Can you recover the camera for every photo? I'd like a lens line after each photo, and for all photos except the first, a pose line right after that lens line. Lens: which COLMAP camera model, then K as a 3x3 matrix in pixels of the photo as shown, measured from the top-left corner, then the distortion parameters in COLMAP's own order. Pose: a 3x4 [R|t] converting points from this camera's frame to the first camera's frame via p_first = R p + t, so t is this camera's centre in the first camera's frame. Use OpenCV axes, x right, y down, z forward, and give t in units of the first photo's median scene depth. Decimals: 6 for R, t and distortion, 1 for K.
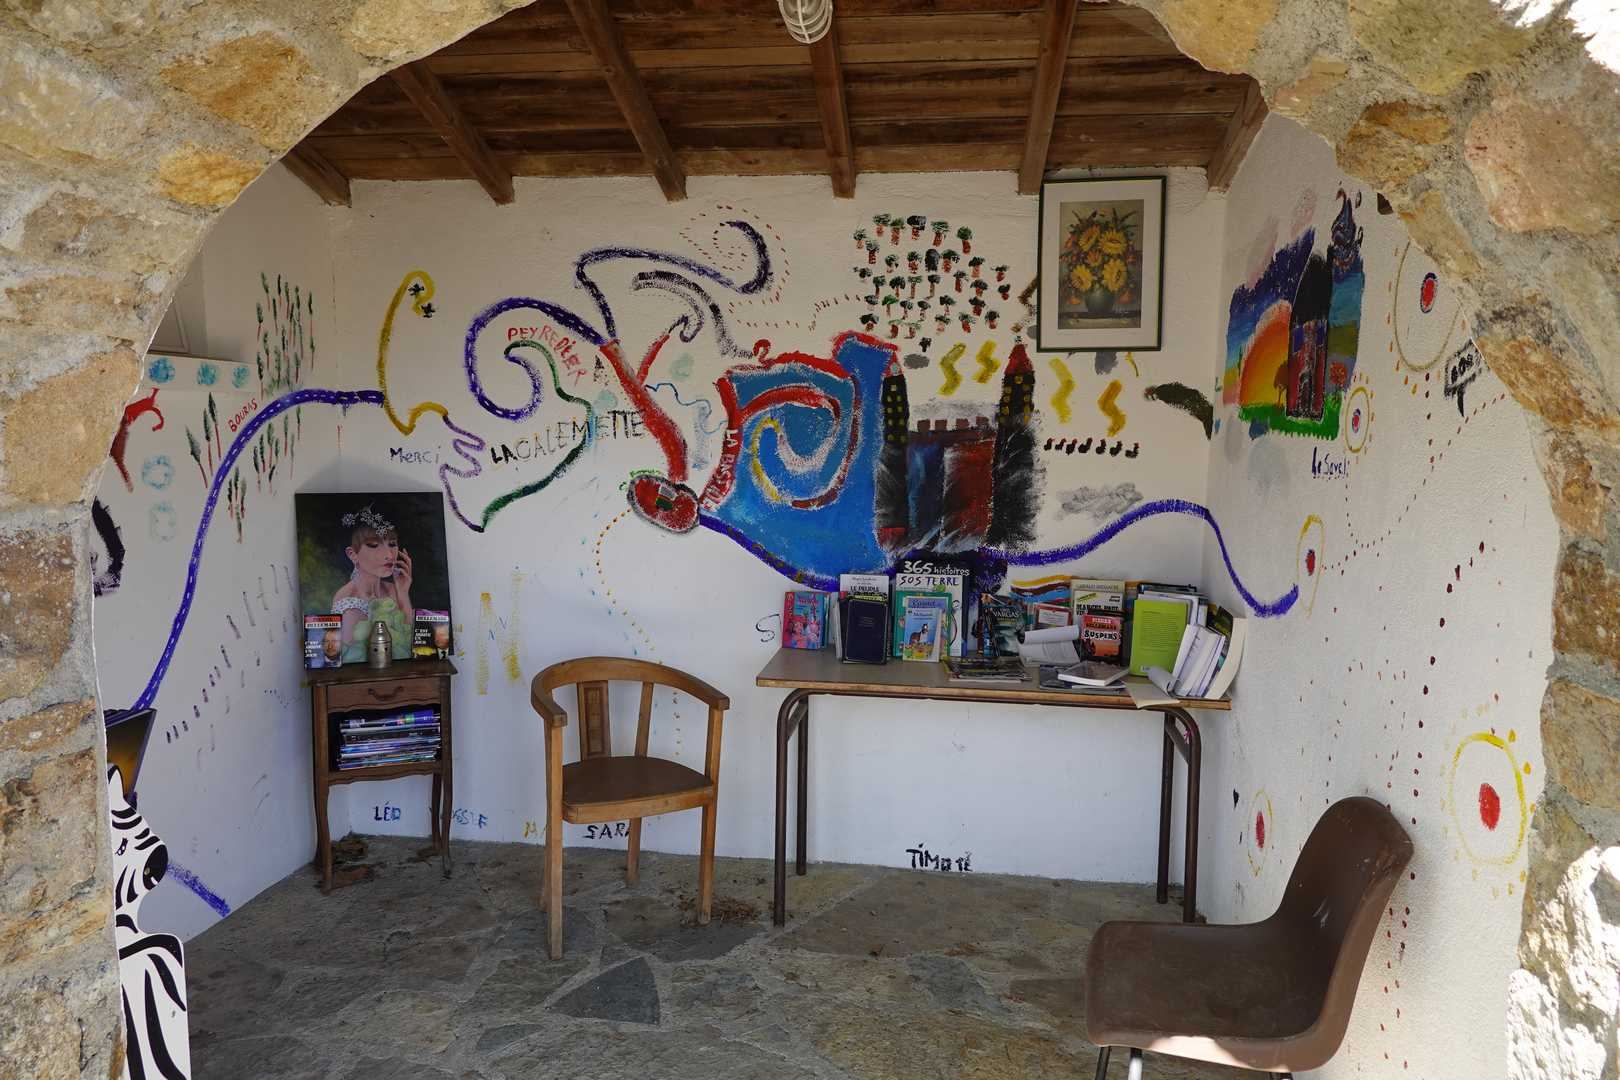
lens RADIAL K [[1110.6, 0, 808.6], [0, 1110.6, 542.0], [0, 0, 1]] dist [0.002543, 0.000002]
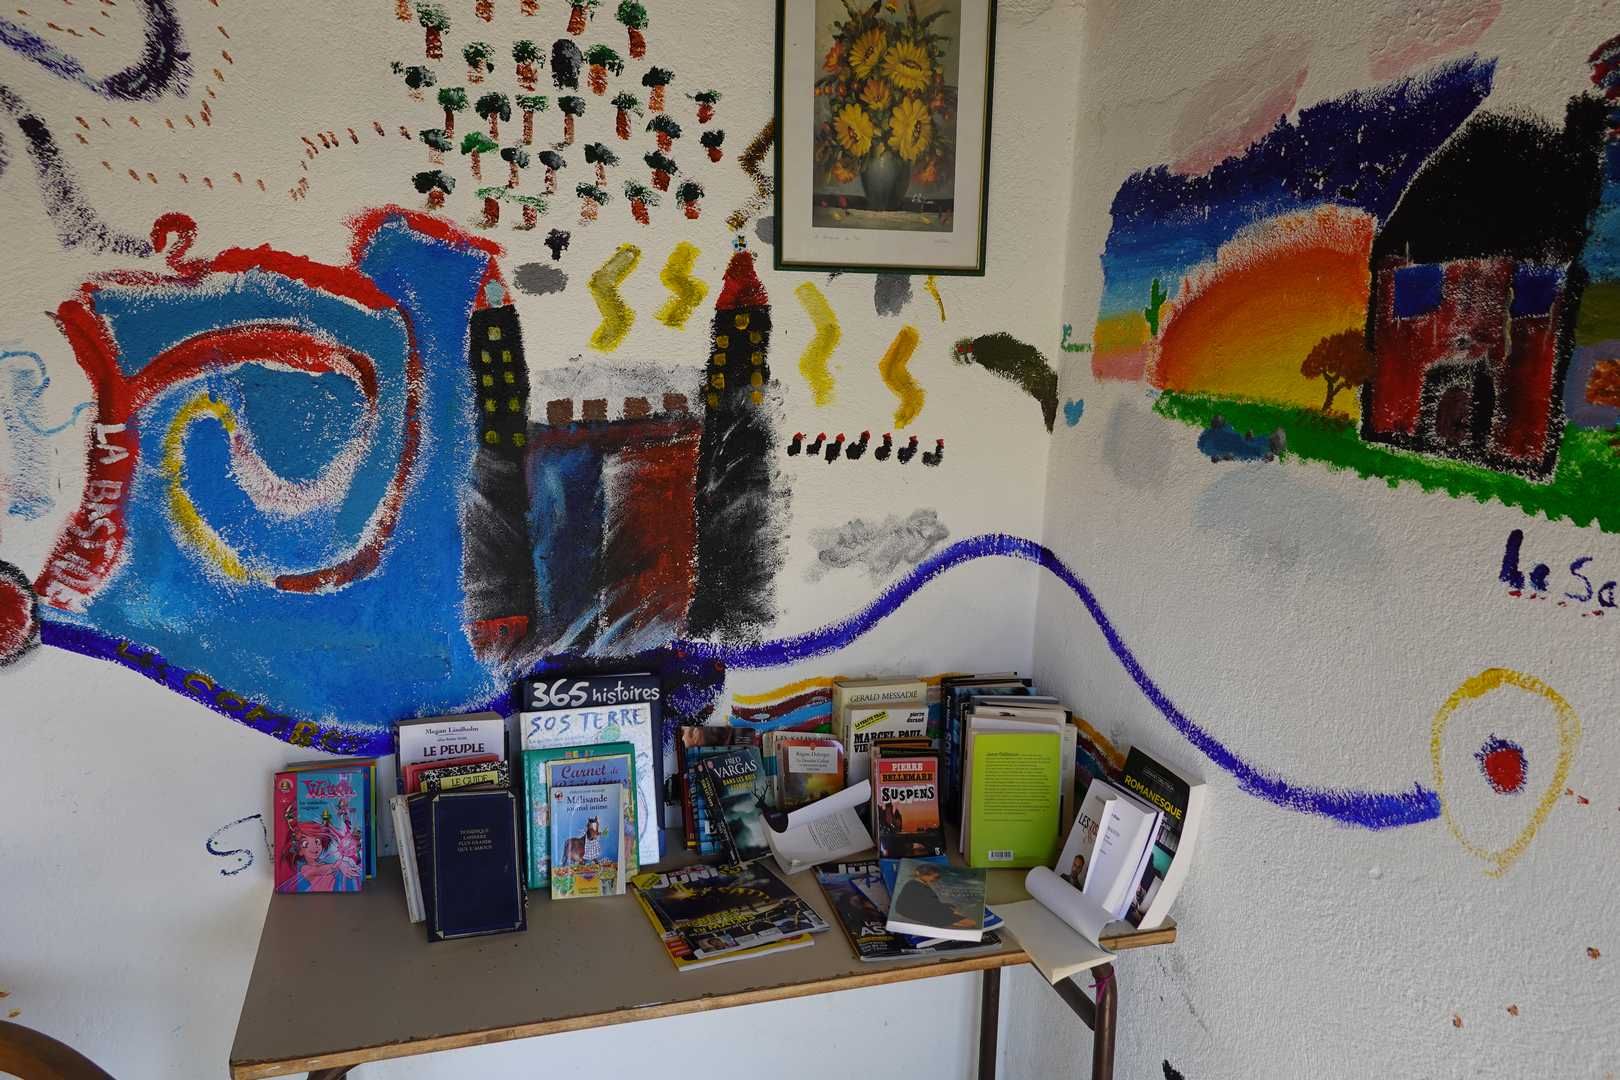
lens RADIAL K [[1179.4, 0, 812.5], [0, 1179.4, 543.6], [0, 0, 1]] dist [0.002904, 0.004891]
pose [[0.897285, -0.067193, 0.436308, -0.028382], [0.023257, 0.994171, 0.105277, -0.099719], [-0.440839, -0.084316, 0.893617, 0.481377]]
